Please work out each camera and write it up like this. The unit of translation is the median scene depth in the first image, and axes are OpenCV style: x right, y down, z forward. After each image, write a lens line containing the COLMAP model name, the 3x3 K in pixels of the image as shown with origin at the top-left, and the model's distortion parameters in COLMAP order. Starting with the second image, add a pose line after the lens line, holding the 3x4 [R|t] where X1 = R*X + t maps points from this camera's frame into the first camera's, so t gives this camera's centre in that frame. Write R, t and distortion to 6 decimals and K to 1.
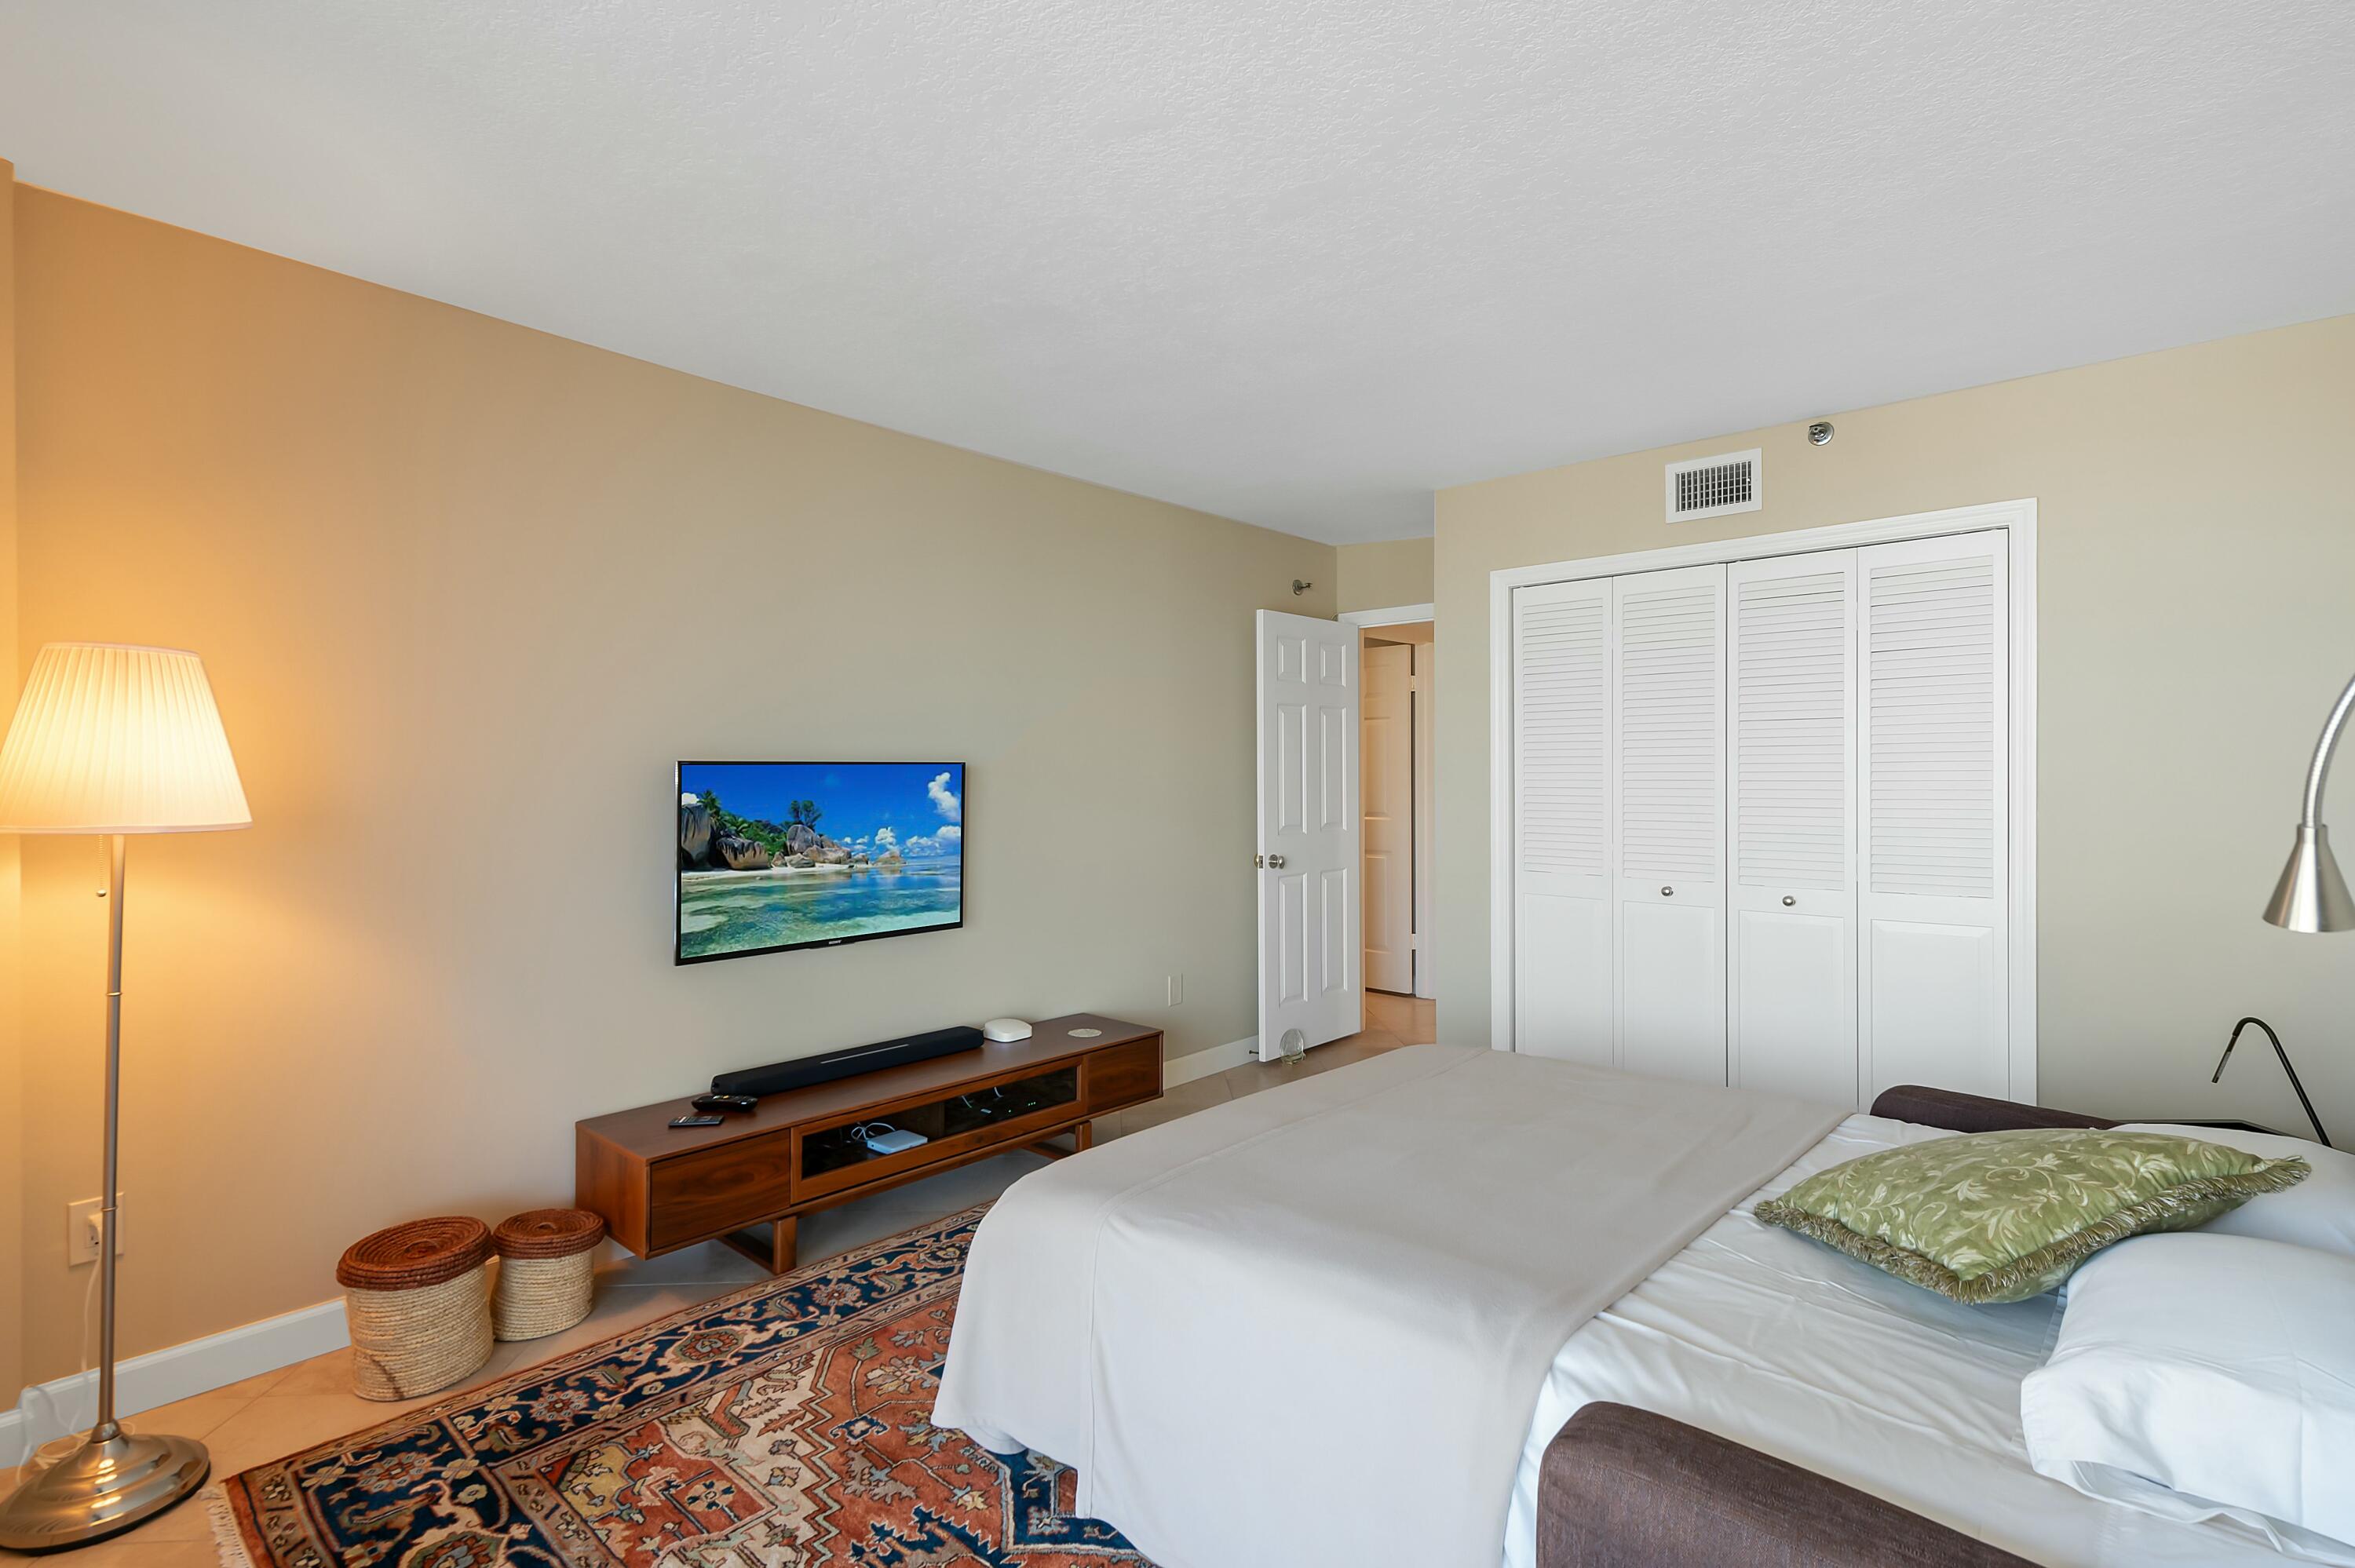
lens RADIAL K [[1125.8, 0, 1172.3], [0, 1125.8, 773.8], [0, 0, 1]] dist [0.005832, -0.001808]
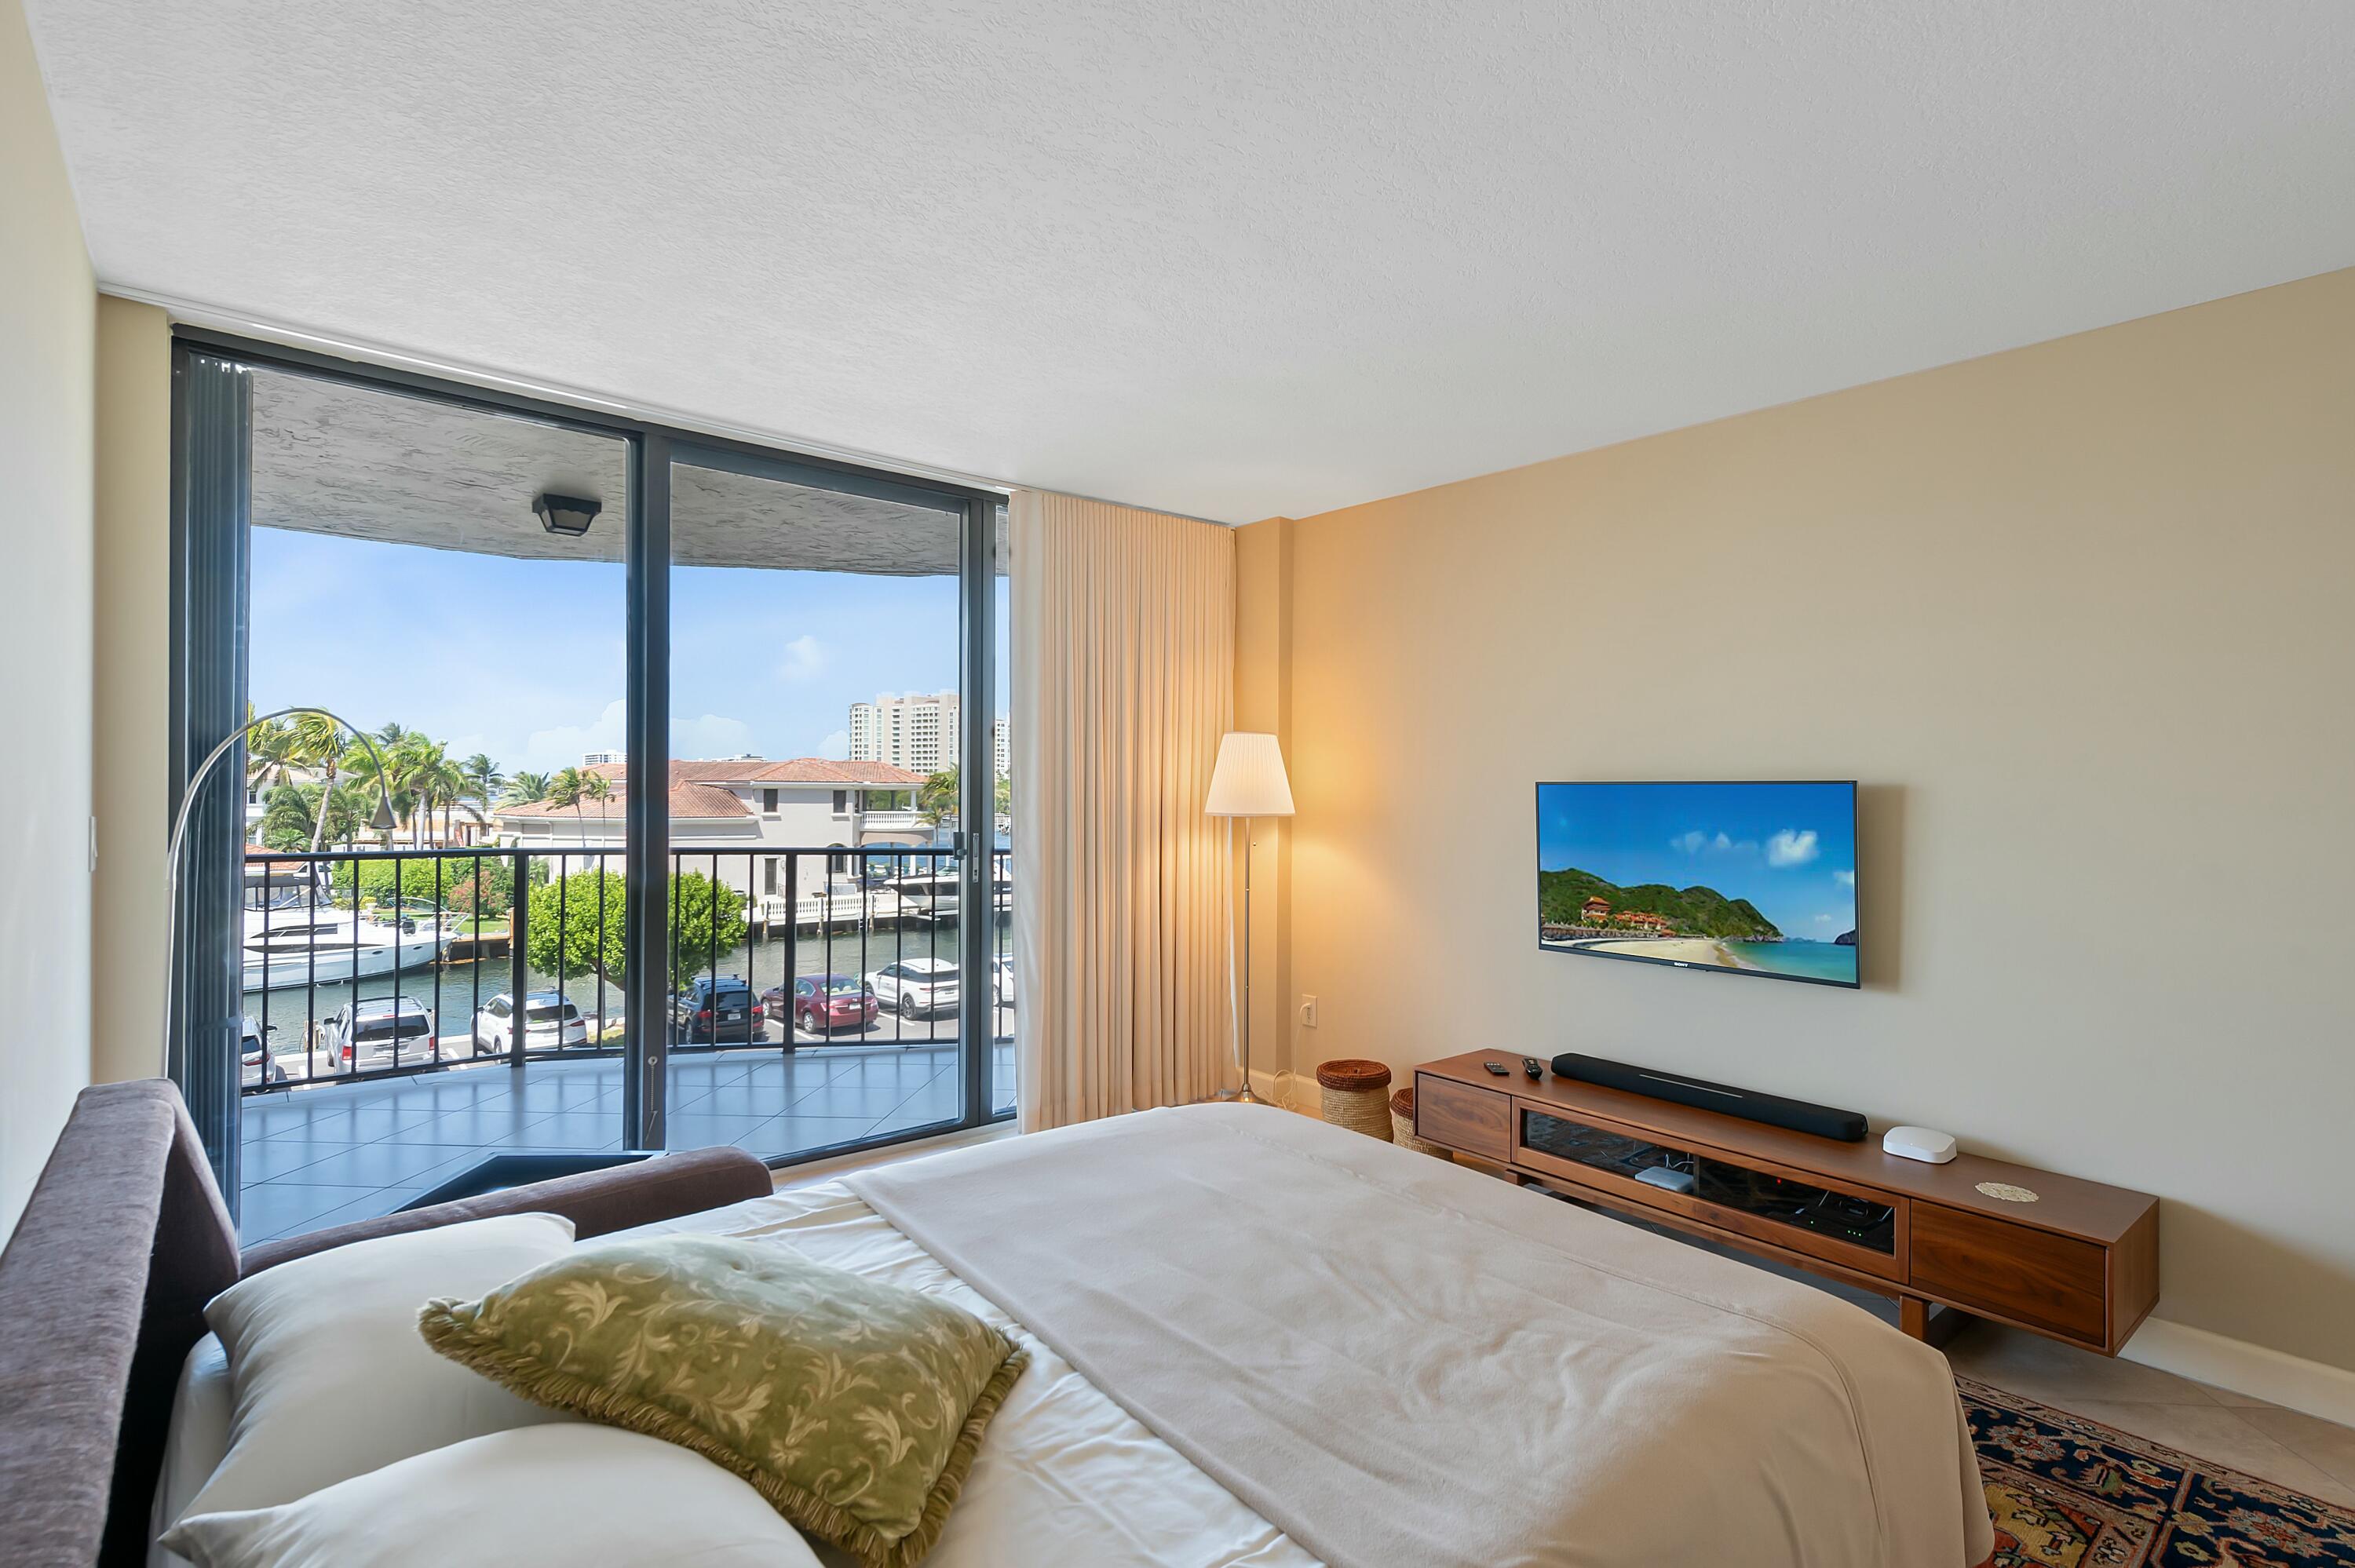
lens RADIAL K [[1125.8, 0, 1181.0], [0, 1125.8, 793.4], [0, 0, 1]] dist [0.005832, -0.001808]
pose [[-0.154501, 0.002966, -0.987988, 0.750491], [-0.007066, 0.999967, 0.004107, -0.001988], [0.987967, 0.007615, -0.154475, 0.724353]]
